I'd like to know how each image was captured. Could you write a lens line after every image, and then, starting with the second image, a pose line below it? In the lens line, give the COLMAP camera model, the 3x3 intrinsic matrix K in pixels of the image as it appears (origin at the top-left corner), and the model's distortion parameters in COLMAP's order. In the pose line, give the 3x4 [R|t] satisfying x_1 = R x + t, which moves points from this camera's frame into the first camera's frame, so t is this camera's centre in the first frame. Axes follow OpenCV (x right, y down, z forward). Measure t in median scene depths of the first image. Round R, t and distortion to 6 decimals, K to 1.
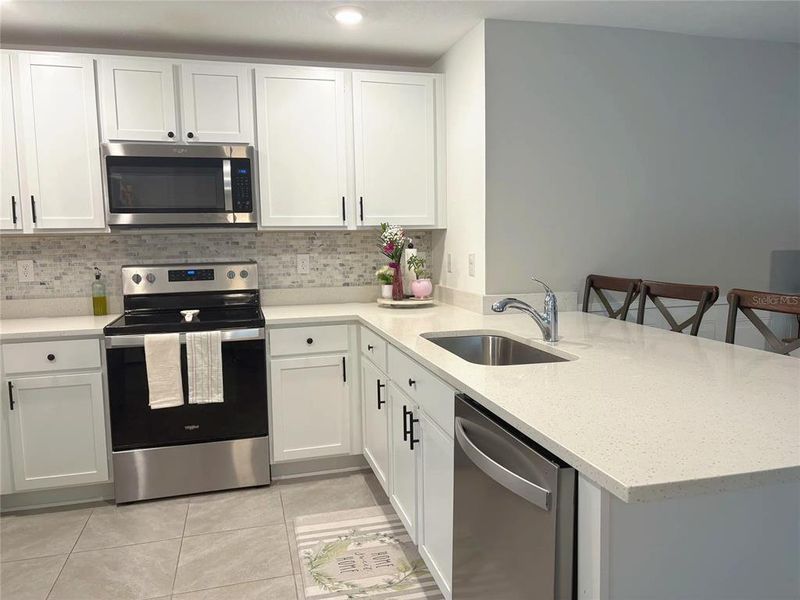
lens RADIAL K [[606.1, 0, 407.8], [0, 606.1, 298.6], [0, 0, 1]] dist [0.029689, -0.024265]
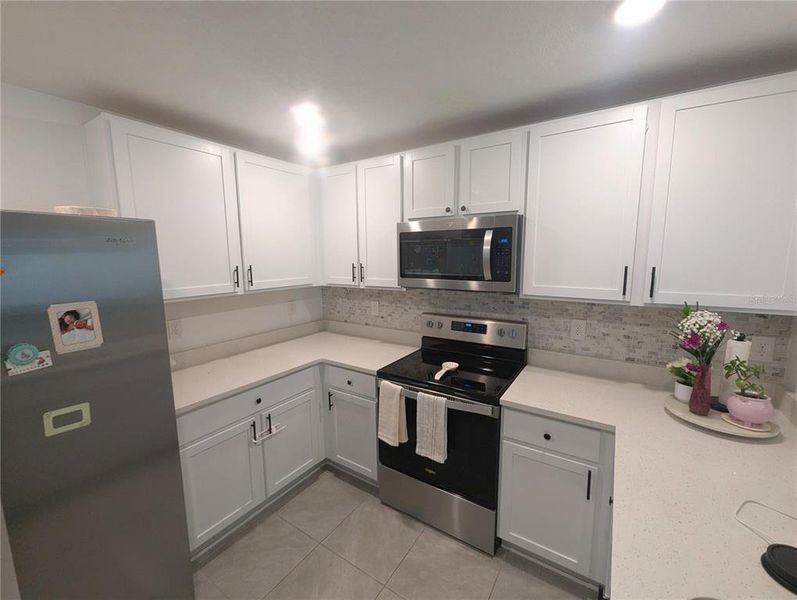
lens RADIAL K [[332.4, 0, 400.2], [0, 332.4, 300.6], [0, 0, 1]] dist [0.002153, -0.000157]
pose [[0.661696, 0.116222, -0.740709, 0.027989], [-0.080957, 0.993212, 0.083520, -0.140948], [0.745388, 0.004701, 0.666614, 0.504347]]
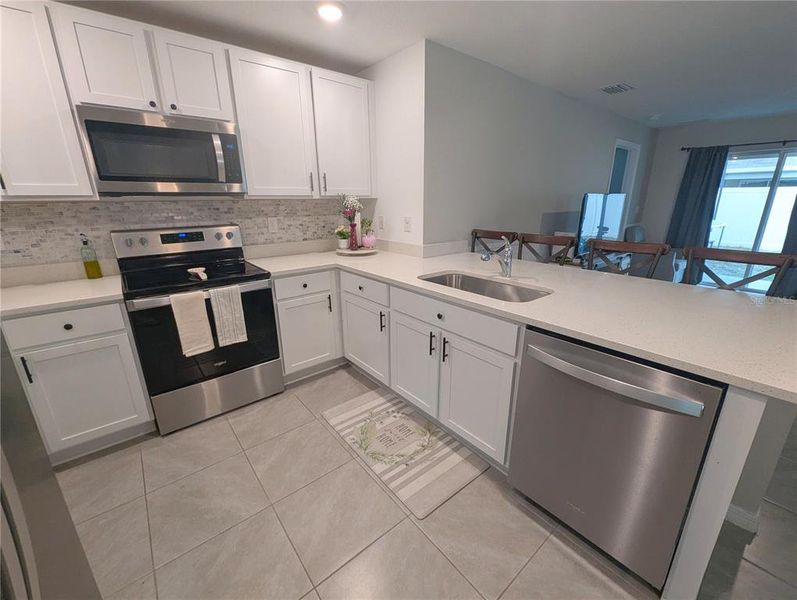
lens RADIAL K [[332.4, 0, 401.4], [0, 332.4, 299.7], [0, 0, 1]] dist [0.002153, -0.000157]
pose [[0.912203, -0.109792, 0.394754, -0.251671], [0.033419, 0.980157, 0.195385, -0.034178], [-0.408373, -0.165039, 0.897772, 0.241050]]
